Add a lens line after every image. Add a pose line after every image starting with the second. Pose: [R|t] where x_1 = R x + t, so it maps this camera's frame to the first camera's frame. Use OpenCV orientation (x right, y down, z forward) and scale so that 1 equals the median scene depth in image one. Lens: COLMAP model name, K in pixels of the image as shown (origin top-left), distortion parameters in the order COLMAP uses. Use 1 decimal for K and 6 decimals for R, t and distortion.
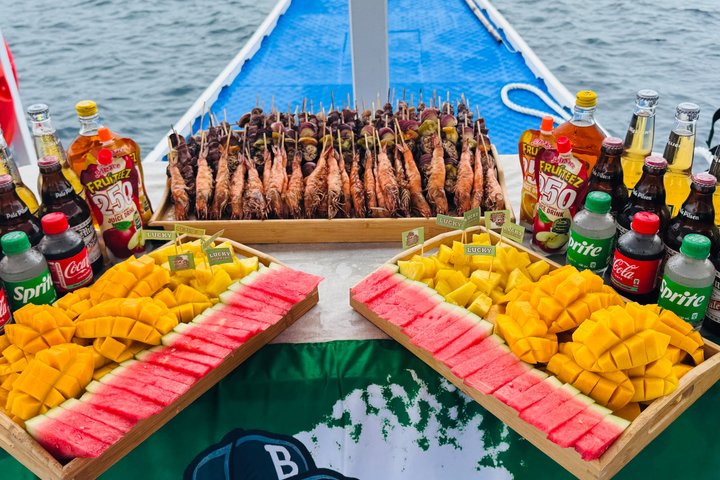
lens RADIAL K [[654.2, 0, 360.0], [0, 654.2, 240.0], [0, 0, 1]] dist [0.042444, -0.011160]
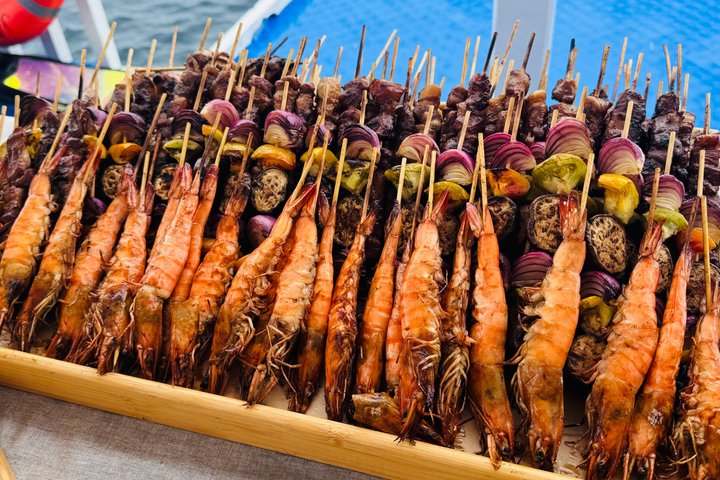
lens RADIAL K [[654.2, 0, 360.0], [0, 654.2, 240.0], [0, 0, 1]] dist [0.042444, -0.011160]
pose [[0.963387, 0.164259, -0.211908, 0.081170], [-0.109493, 0.962481, 0.248277, -0.221022], [0.244739, -0.215985, 0.945227, 0.611679]]
